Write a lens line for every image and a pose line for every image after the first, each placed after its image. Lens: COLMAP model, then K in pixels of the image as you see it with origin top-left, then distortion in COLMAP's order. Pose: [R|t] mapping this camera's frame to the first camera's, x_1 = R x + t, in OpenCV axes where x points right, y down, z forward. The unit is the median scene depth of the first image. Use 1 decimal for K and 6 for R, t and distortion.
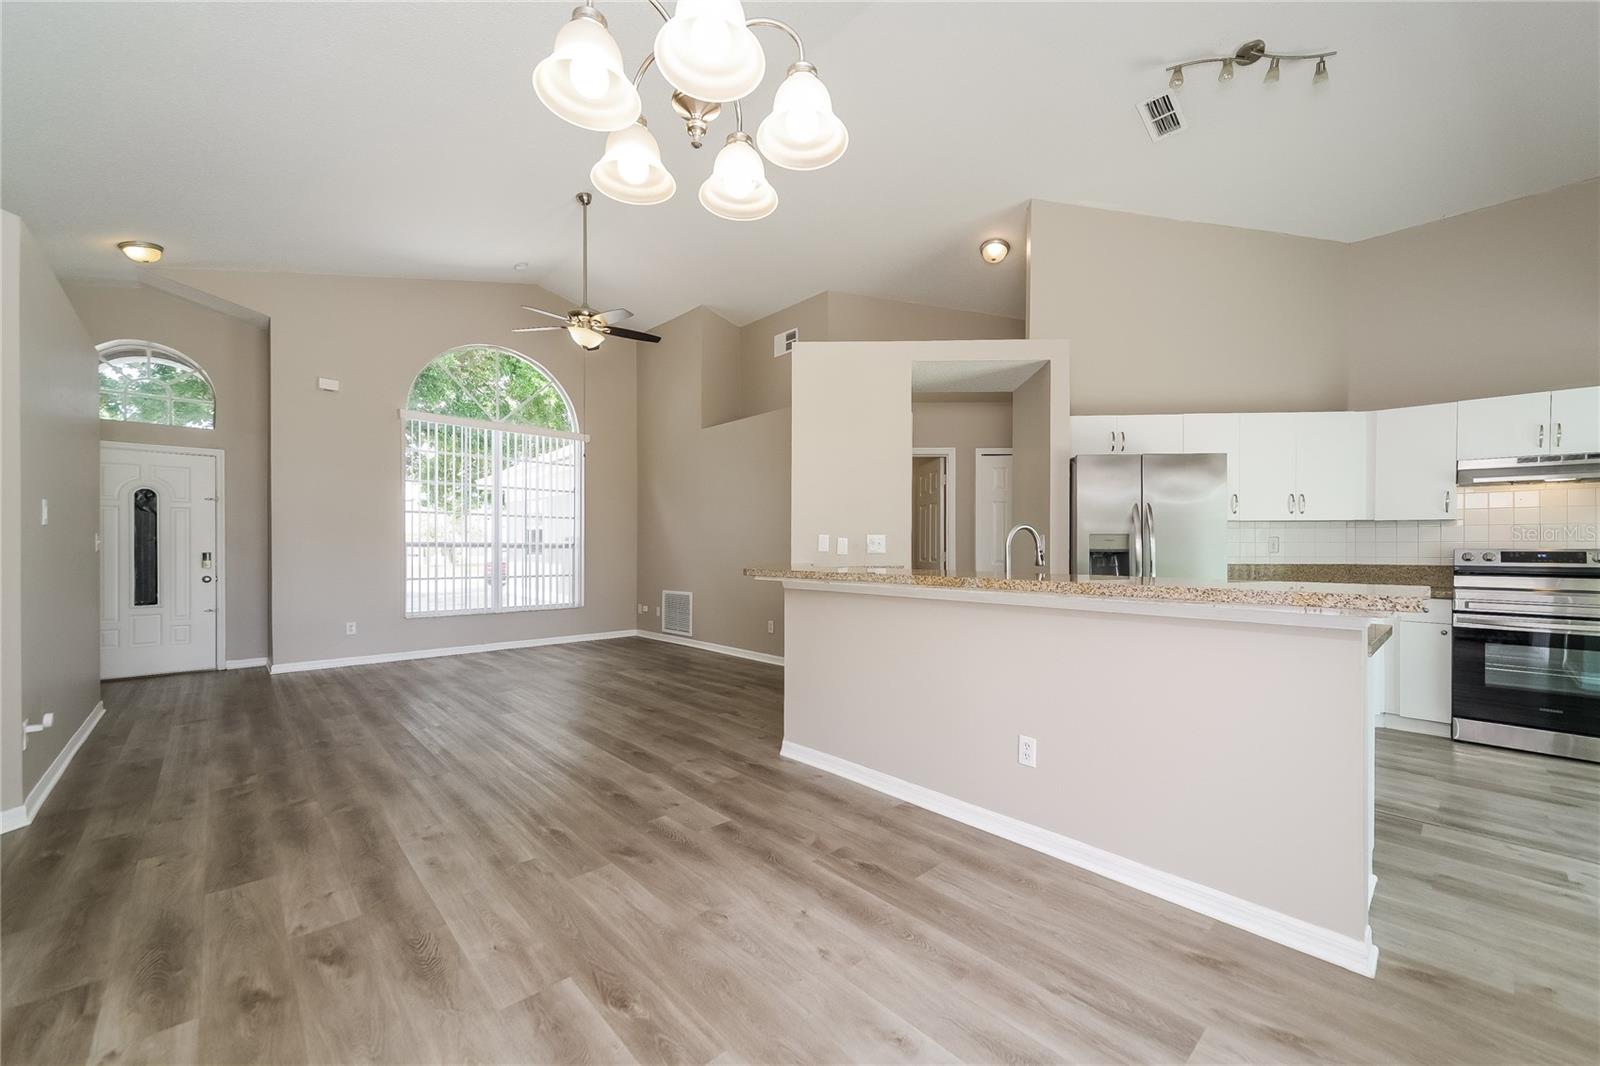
lens RADIAL K [[623.4, 0, 802.3], [0, 623.4, 545.9], [0, 0, 1]] dist [0.002715, 0.000204]
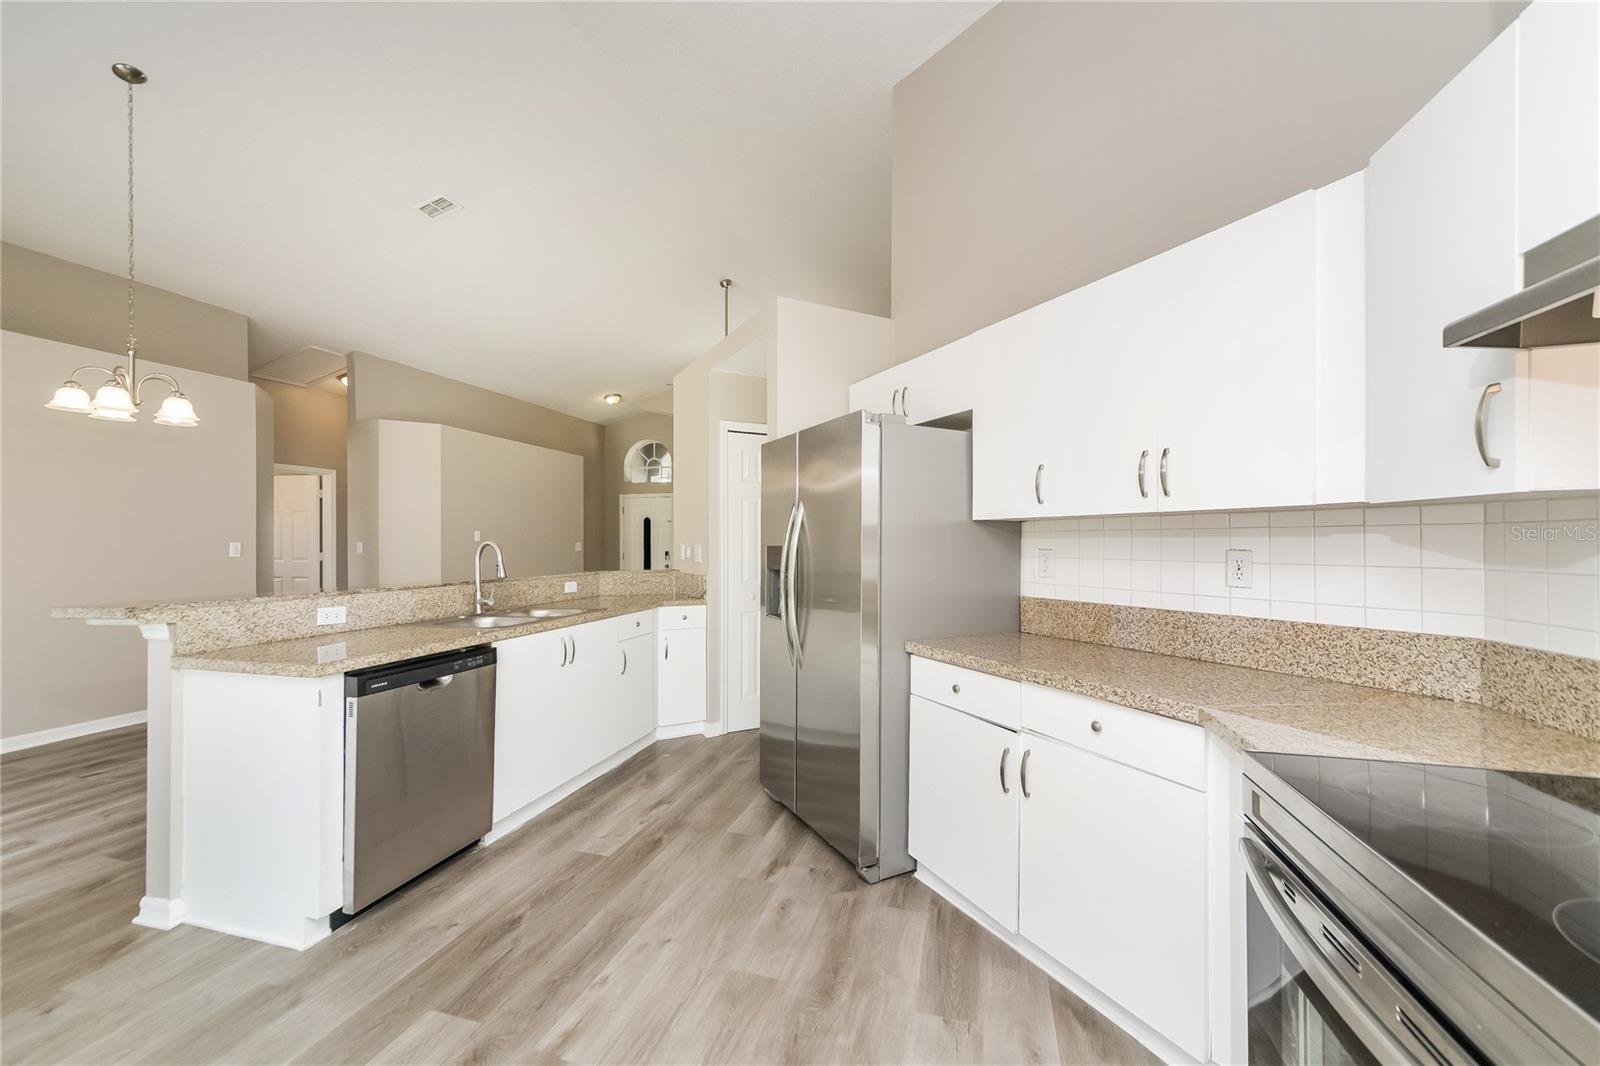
lens RADIAL K [[612.5, 0, 794.3], [0, 612.5, 540.1], [0, 0, 1]] dist [0.014695, -0.000002]
pose [[0.501971, -0.000225, -0.864885, 1.179435], [0.000831, 1.000000, 0.000222, -0.024773], [0.864884, -0.000830, 0.501971, 0.675318]]
